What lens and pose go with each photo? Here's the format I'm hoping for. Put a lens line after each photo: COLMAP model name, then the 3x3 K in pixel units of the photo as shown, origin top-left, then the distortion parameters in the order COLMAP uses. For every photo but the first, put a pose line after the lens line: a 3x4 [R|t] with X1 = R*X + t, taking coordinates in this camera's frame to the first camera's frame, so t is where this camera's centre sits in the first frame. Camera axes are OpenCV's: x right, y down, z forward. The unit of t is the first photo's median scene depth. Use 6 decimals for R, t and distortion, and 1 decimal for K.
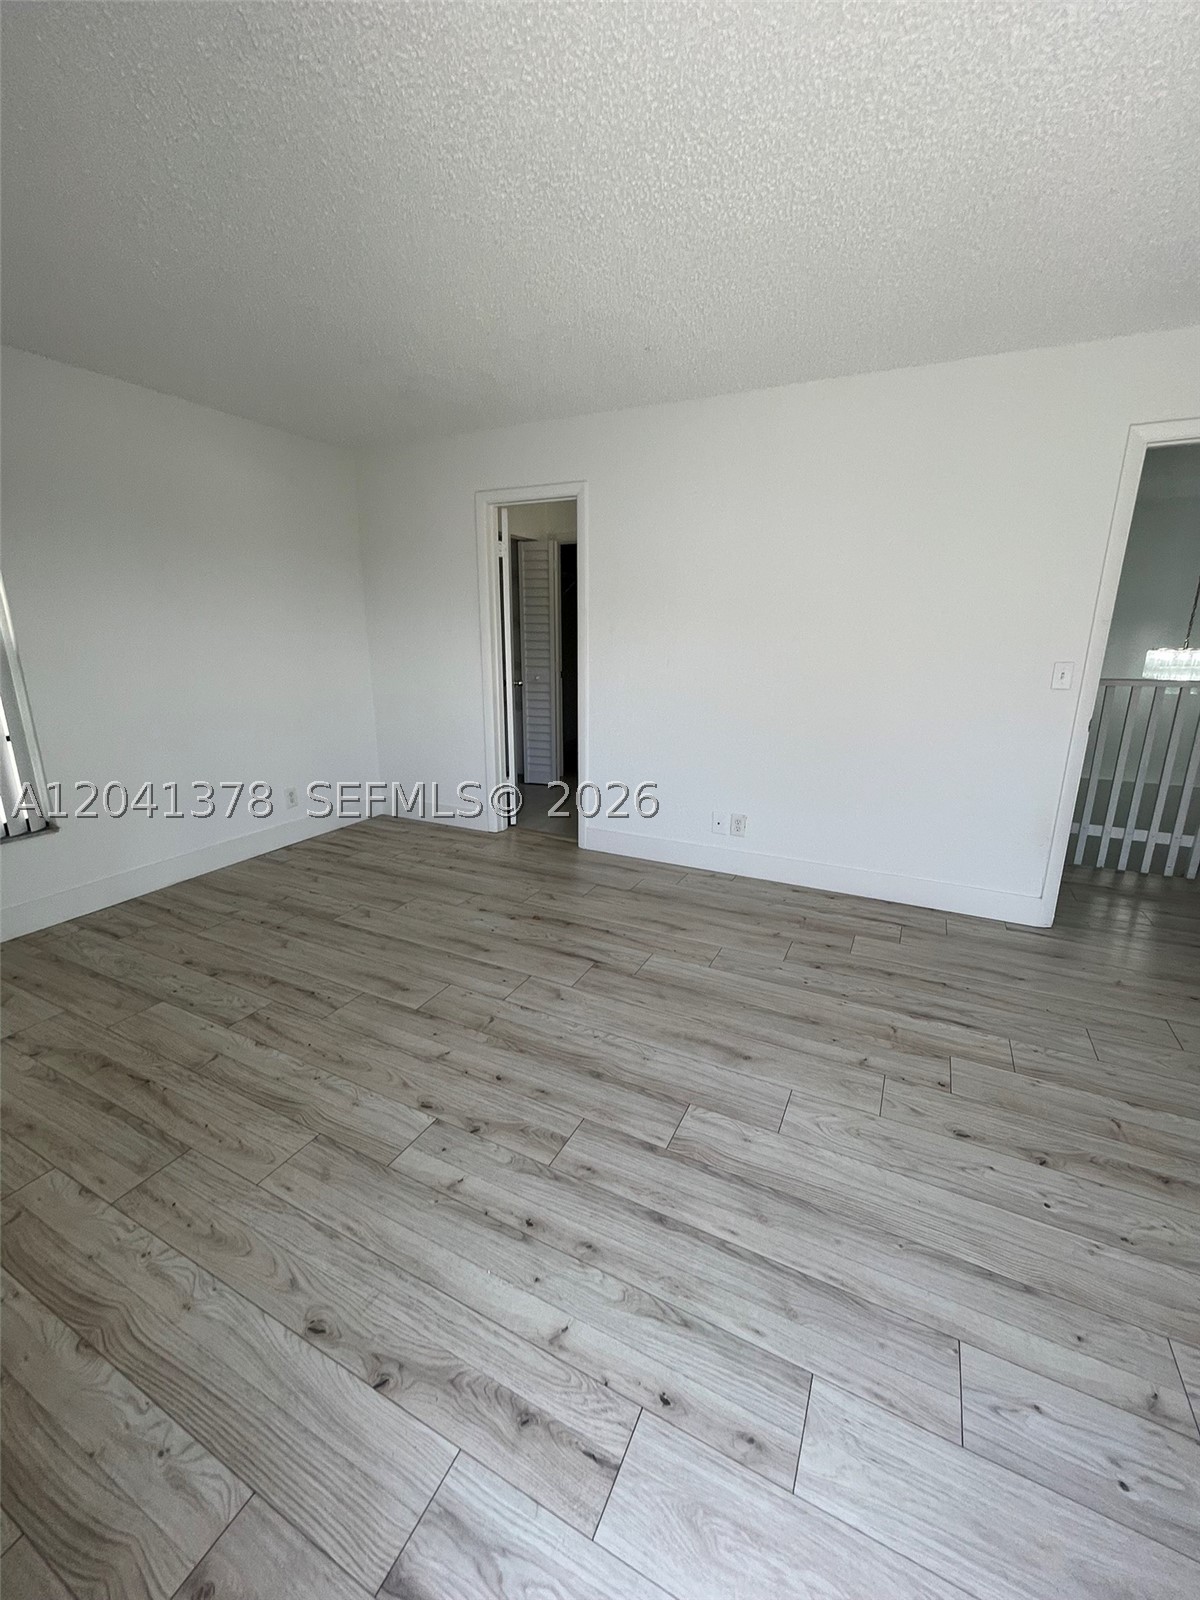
lens RADIAL K [[649.1, 0, 597.4], [0, 649.1, 802.4], [0, 0, 1]] dist [-0.004072, -0.000251]
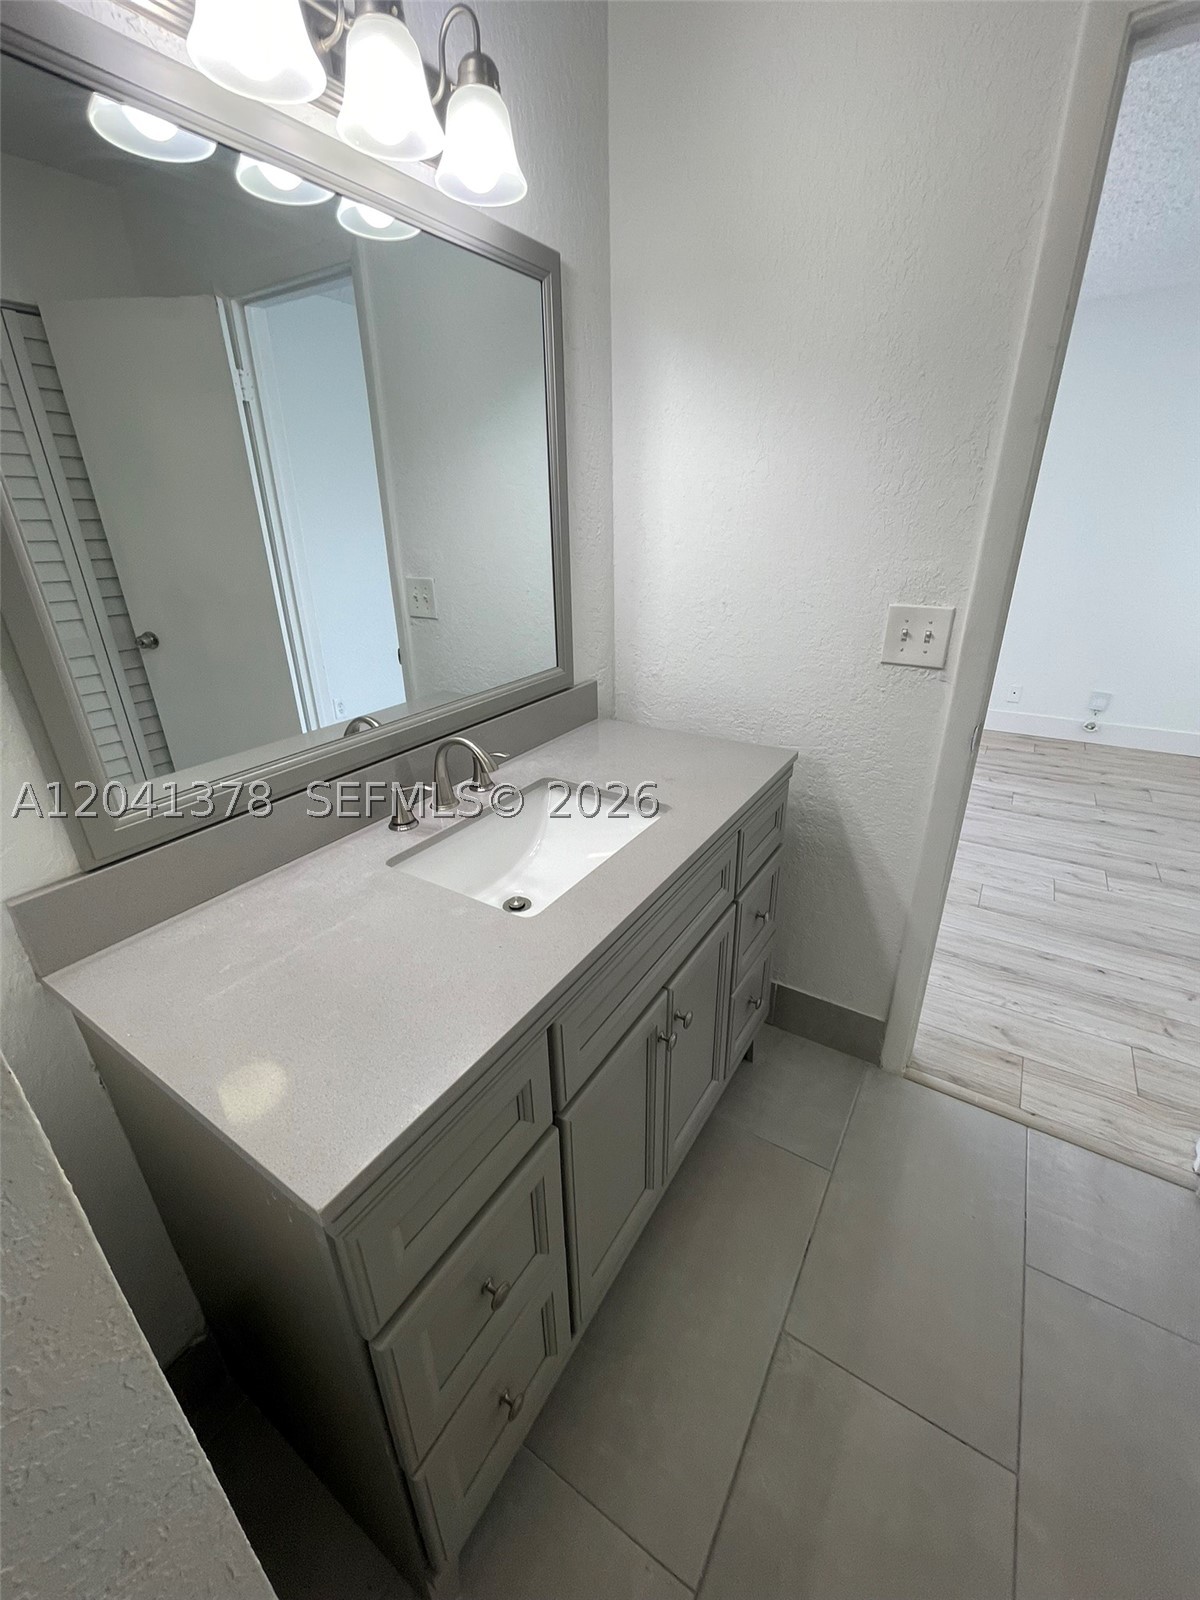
lens RADIAL K [[649.1, 0, 587.1], [0, 649.1, 796.1], [0, 0, 1]] dist [-0.004072, -0.000251]
pose [[-0.992960, -0.023597, 0.116075, 0.317072], [0.053175, 0.786853, 0.614845, -0.776980], [-0.105843, 0.616689, -0.780059, 2.733847]]
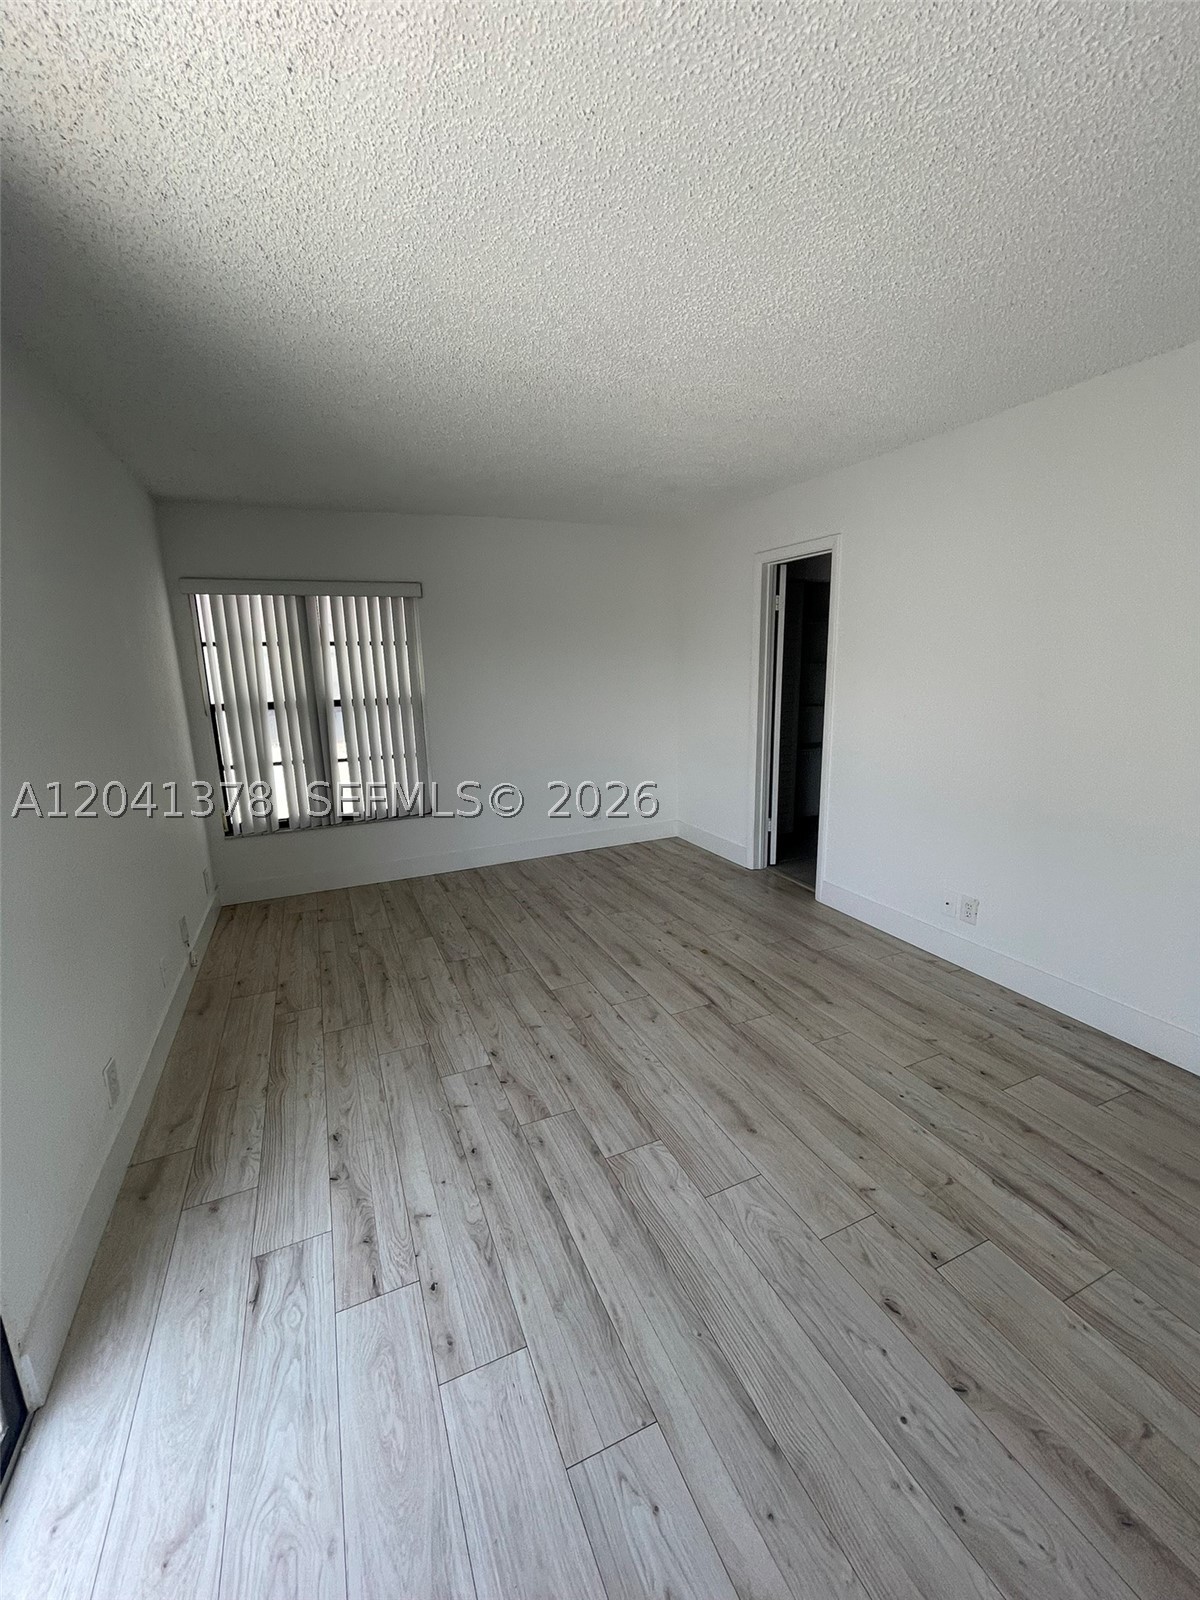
lens RADIAL K [[649.1, 0, 593.1], [0, 649.1, 799.4], [0, 0, 1]] dist [-0.004072, -0.000251]
pose [[0.769031, 0.111301, -0.629446, 0.670709], [-0.134808, 0.990816, 0.010496, -0.095806], [0.624834, 0.076782, 0.776973, 0.040224]]
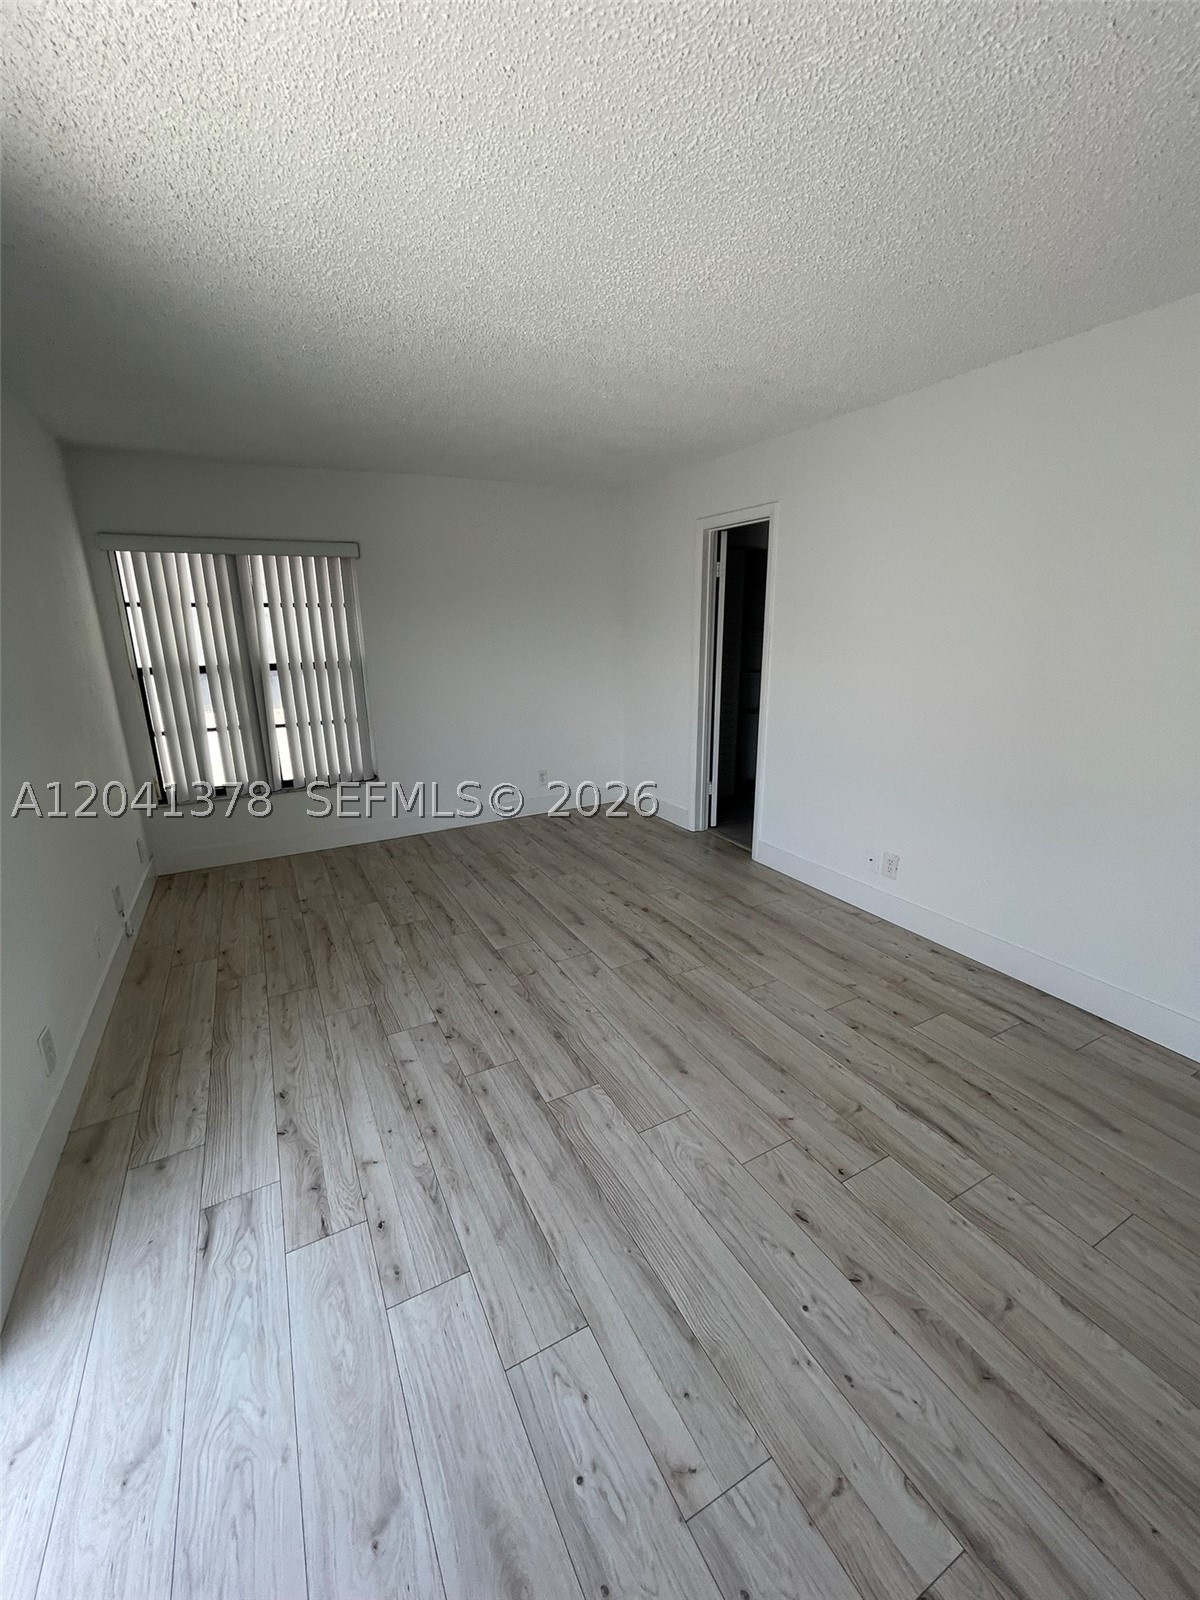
lens RADIAL K [[649.1, 0, 594.5], [0, 649.1, 799.2], [0, 0, 1]] dist [-0.004072, -0.000251]
pose [[0.815464, 0.135264, -0.562781, 0.712329], [-0.129047, 0.990324, 0.051036, -0.093392], [0.564239, 0.031008, 0.825029, 0.027205]]
